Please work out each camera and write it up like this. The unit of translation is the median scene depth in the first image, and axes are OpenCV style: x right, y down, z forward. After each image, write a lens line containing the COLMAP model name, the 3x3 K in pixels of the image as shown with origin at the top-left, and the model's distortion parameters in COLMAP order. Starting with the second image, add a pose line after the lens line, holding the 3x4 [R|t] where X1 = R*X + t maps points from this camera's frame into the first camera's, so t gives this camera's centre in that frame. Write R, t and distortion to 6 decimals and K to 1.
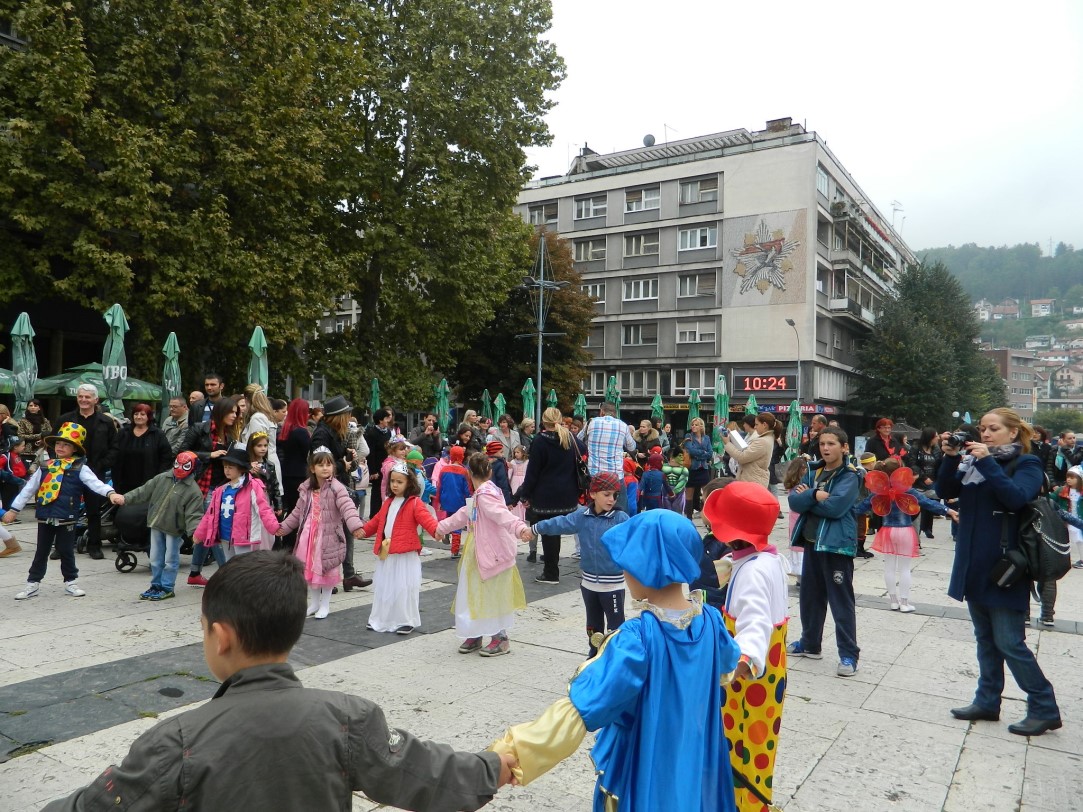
lens RADIAL K [[799.2, 0, 539.1], [0, 799.2, 409.3], [0, 0, 1]] dist [0.001942, 0.002116]
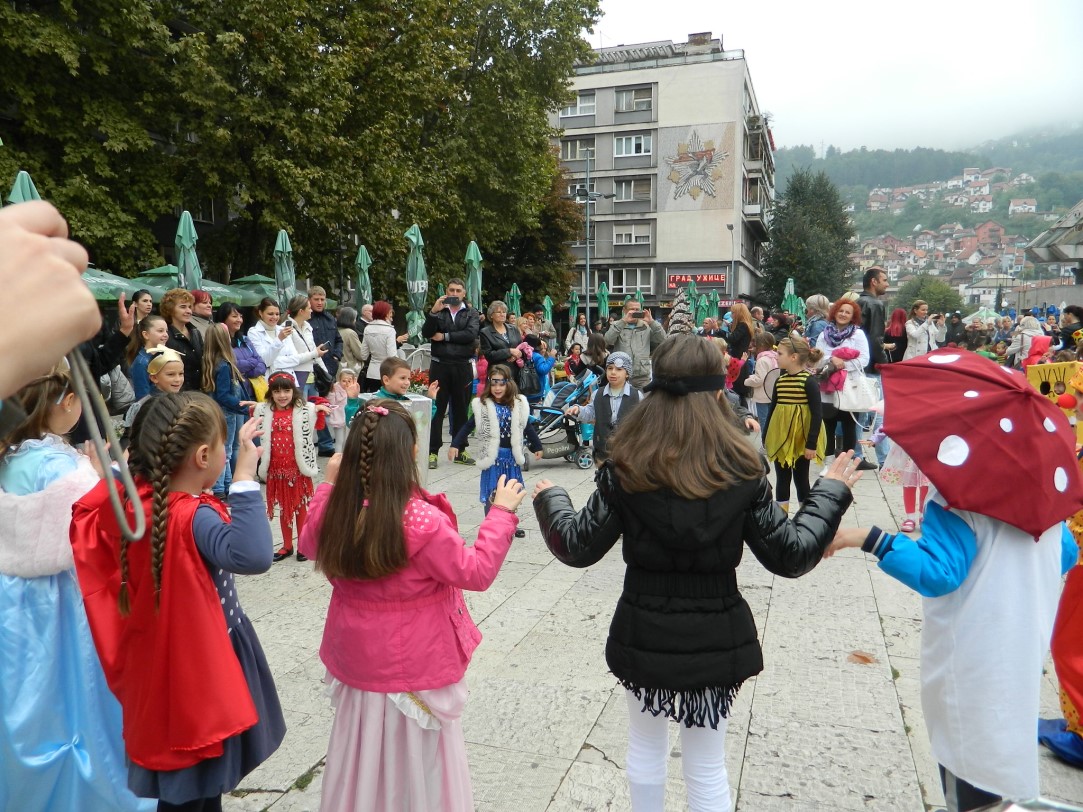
lens RADIAL K [[799.2, 0, 536.5], [0, 799.2, 407.0], [0, 0, 1]] dist [0.001942, 0.002116]
pose [[0.969403, -0.049753, 0.240378, -0.207351], [0.018819, 0.991426, 0.129309, -0.006431], [-0.244751, -0.120829, 0.962028, -0.047276]]
